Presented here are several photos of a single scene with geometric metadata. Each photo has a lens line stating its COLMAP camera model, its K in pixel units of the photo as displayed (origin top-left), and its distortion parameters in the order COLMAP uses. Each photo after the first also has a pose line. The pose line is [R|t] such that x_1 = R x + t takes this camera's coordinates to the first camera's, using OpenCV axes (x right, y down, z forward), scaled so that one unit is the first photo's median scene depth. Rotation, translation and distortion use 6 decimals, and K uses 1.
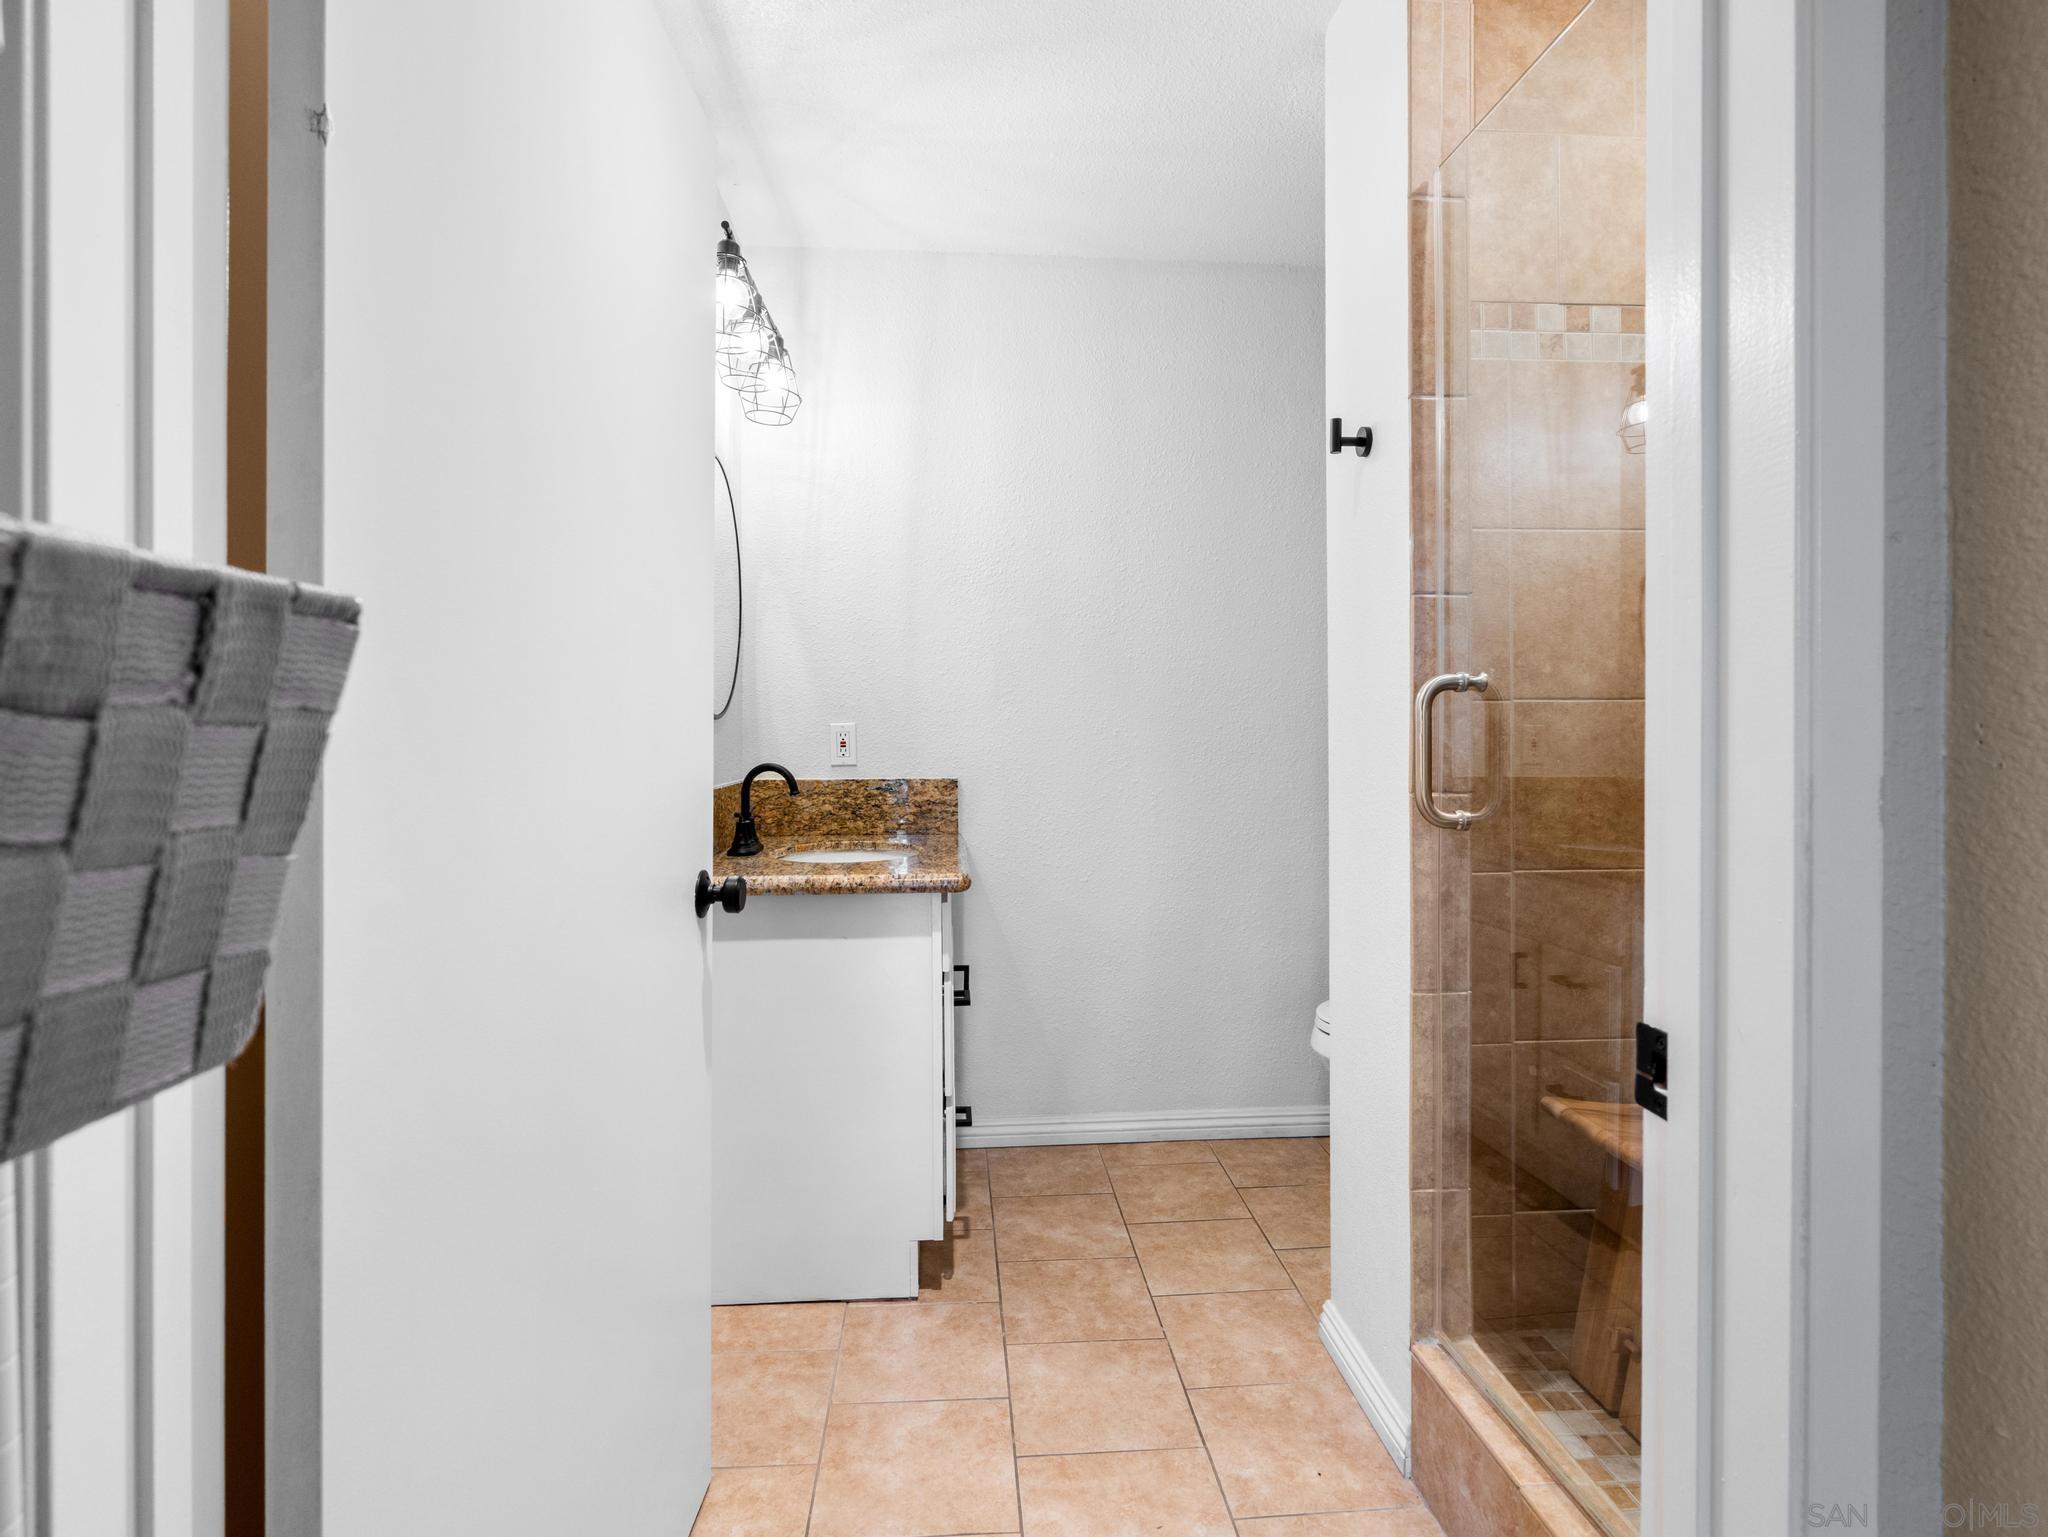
lens RADIAL K [[1053.4, 0, 1013.9], [0, 1053.4, 759.4], [0, 0, 1]] dist [0.001423, 0.000015]
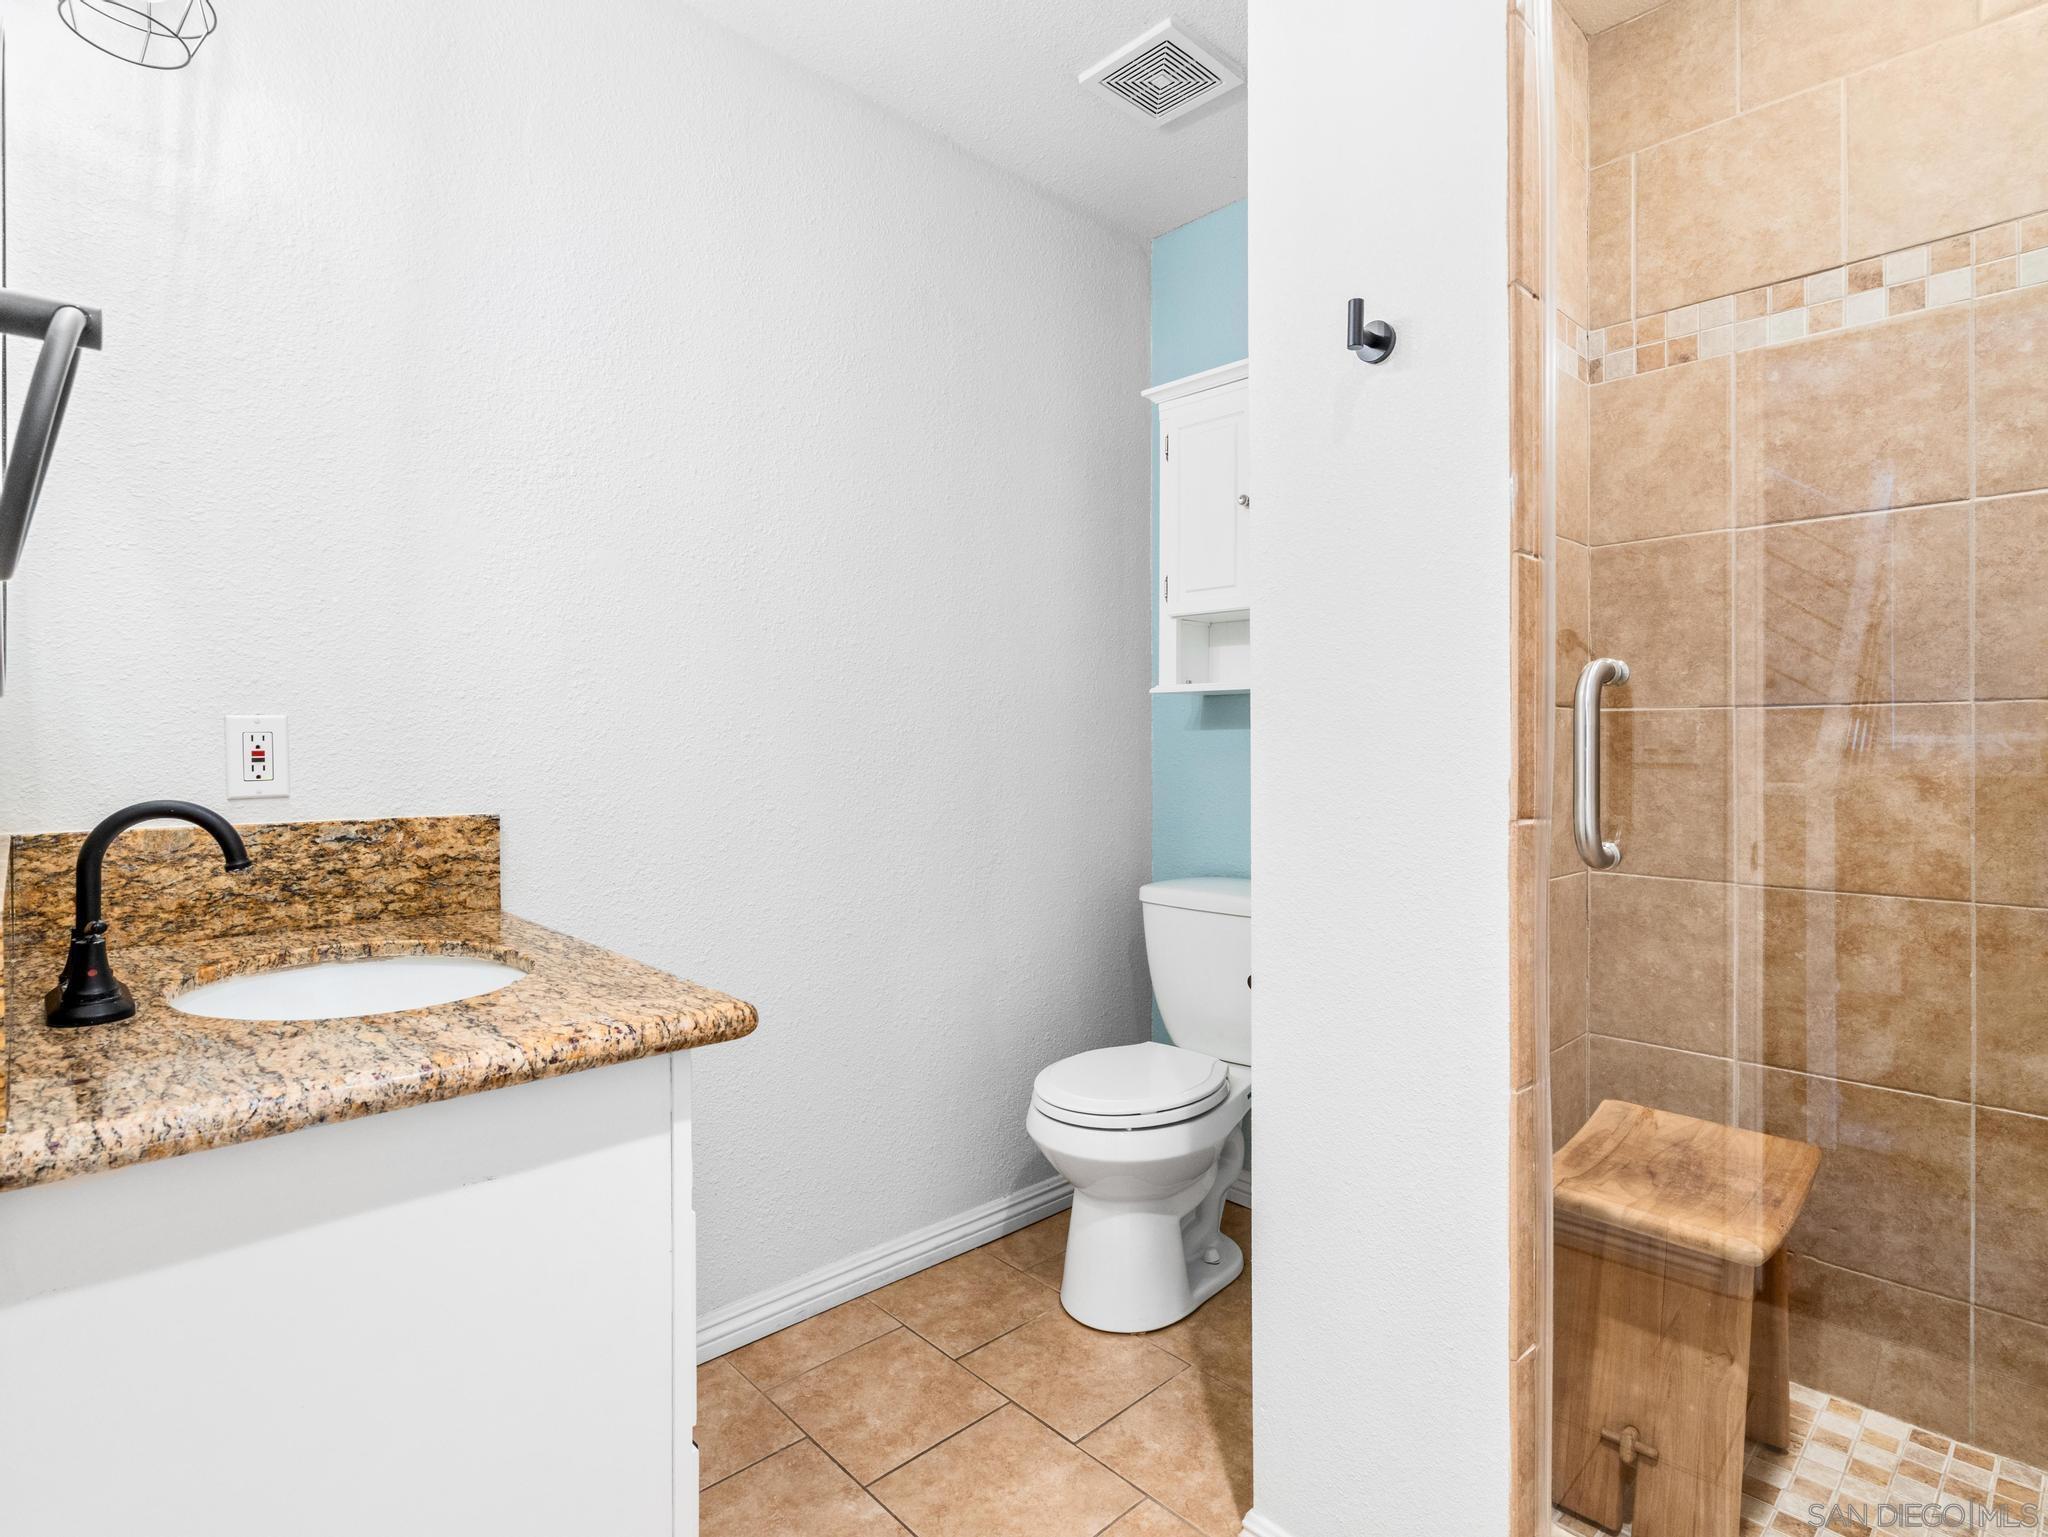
lens RADIAL K [[1053.4, 0, 1013.9], [0, 1053.4, 759.4], [0, 0, 1]] dist [0.001423, 0.000015]
pose [[0.771191, -0.004058, 0.636591, -0.205555], [0.010381, 0.999927, -0.006202, -0.005712], [-0.636519, 0.011391, 0.771177, 0.372616]]
